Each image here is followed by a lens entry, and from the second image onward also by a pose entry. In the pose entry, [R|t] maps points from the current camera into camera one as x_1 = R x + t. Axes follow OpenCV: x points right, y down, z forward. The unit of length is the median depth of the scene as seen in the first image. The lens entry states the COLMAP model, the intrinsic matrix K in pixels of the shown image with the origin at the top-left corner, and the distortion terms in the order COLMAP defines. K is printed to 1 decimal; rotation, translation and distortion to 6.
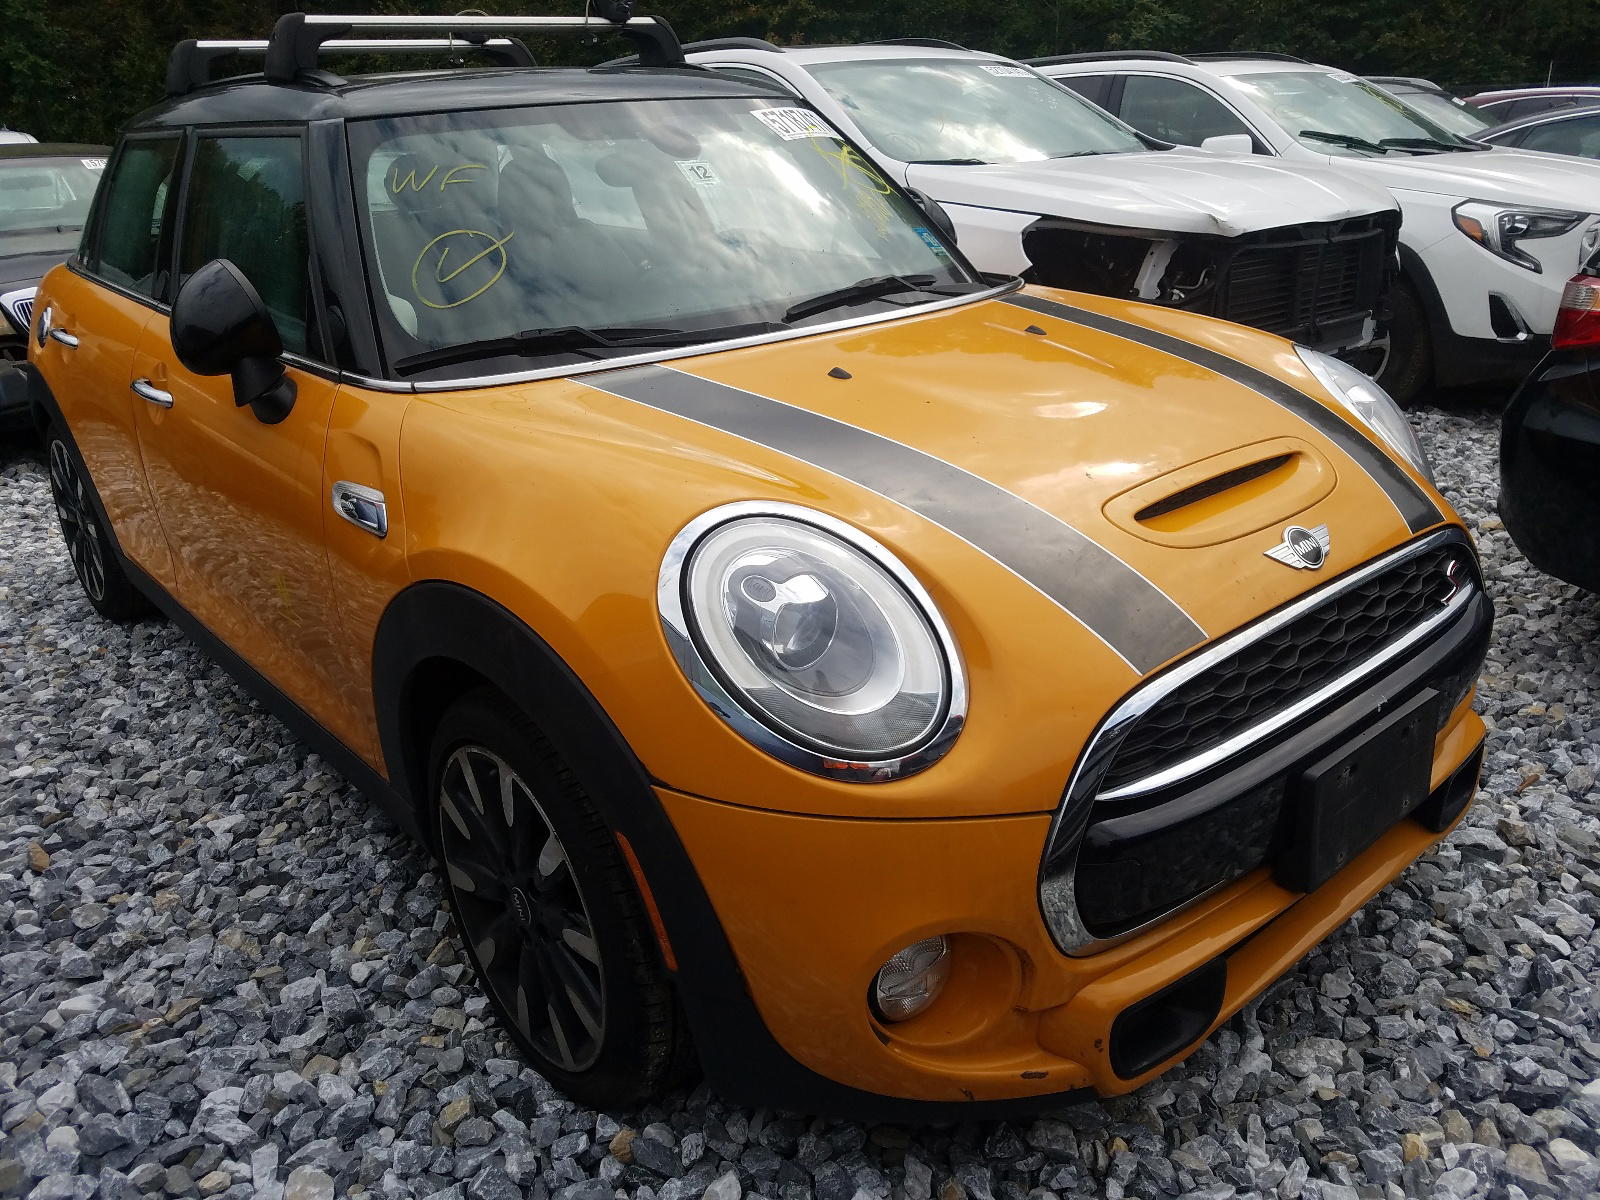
lens RADIAL K [[1338.0, 0, 803.1], [0, 1338.0, 581.2], [0, 0, 1]] dist [-0.005403, -0.005481]
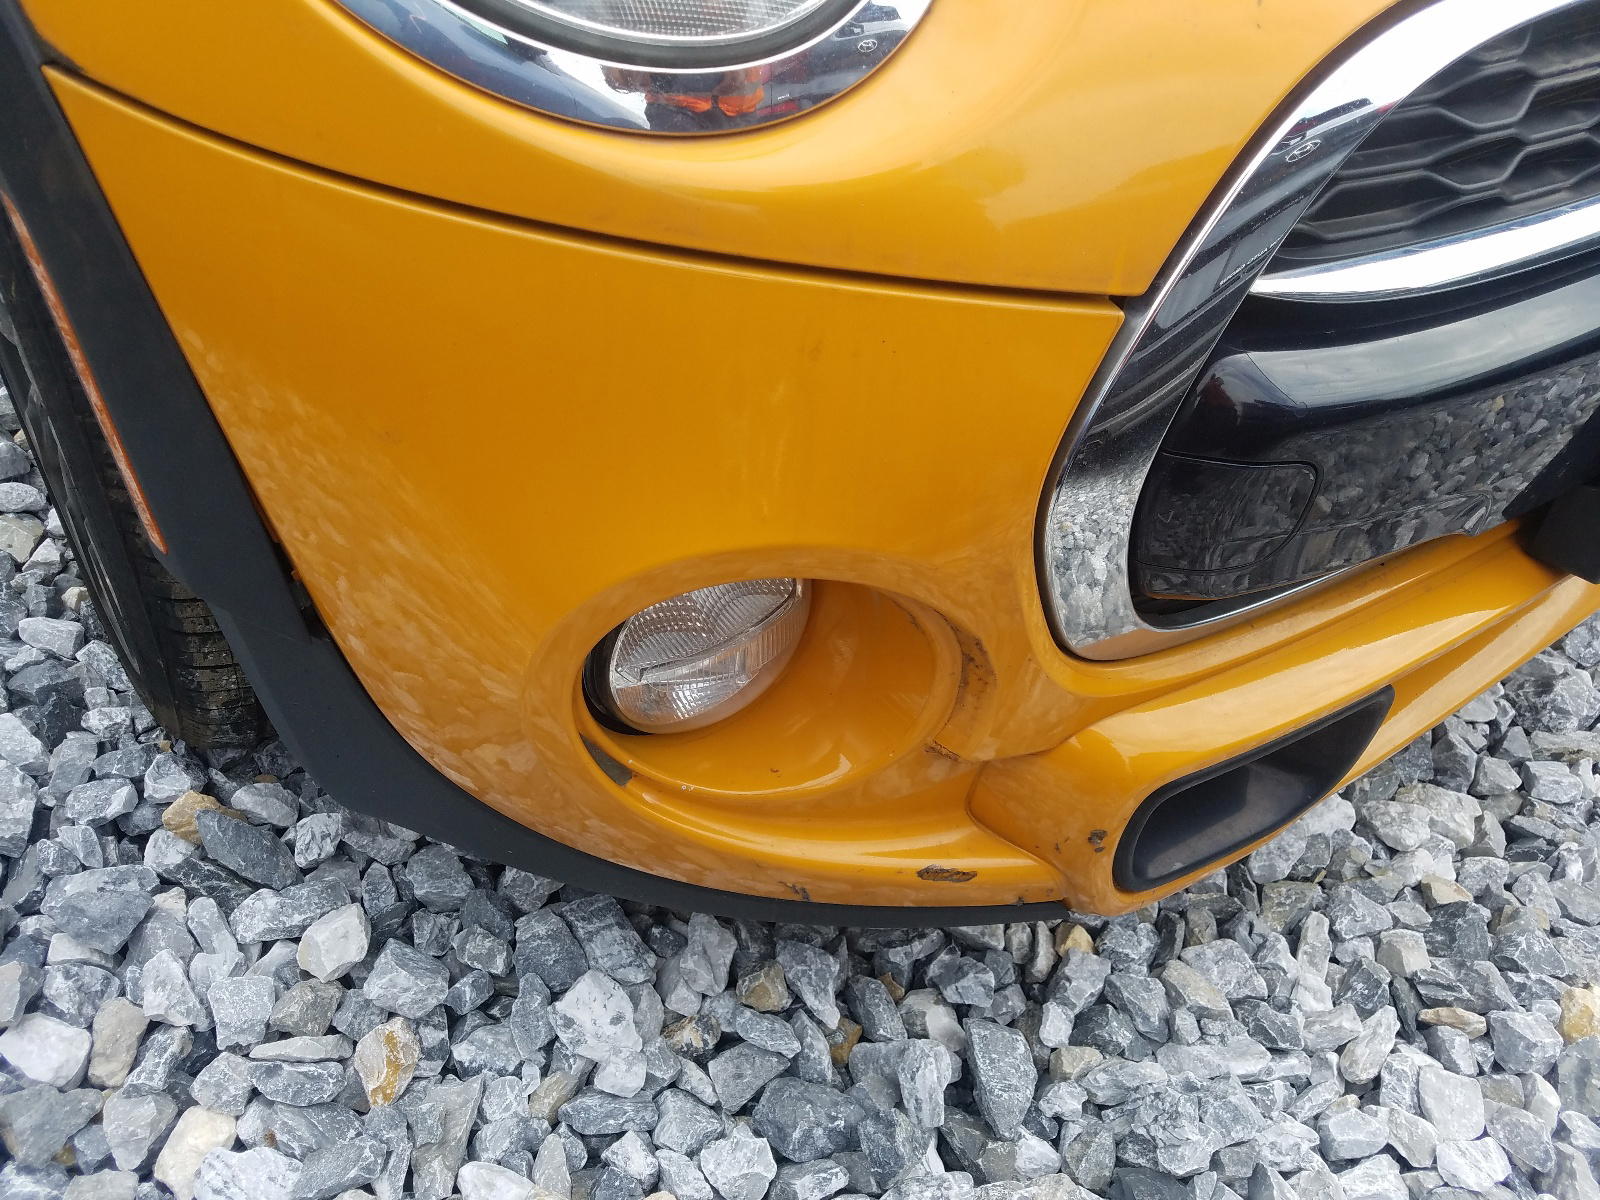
lens RADIAL K [[1338.0, 0, 803.1], [0, 1338.0, 581.2], [0, 0, 1]] dist [-0.005403, -0.005481]
pose [[0.988563, 0.147249, 0.032567, 0.081664], [-0.149556, 0.929461, 0.337247, 0.109548], [0.019390, -0.338261, 0.940853, 0.519793]]
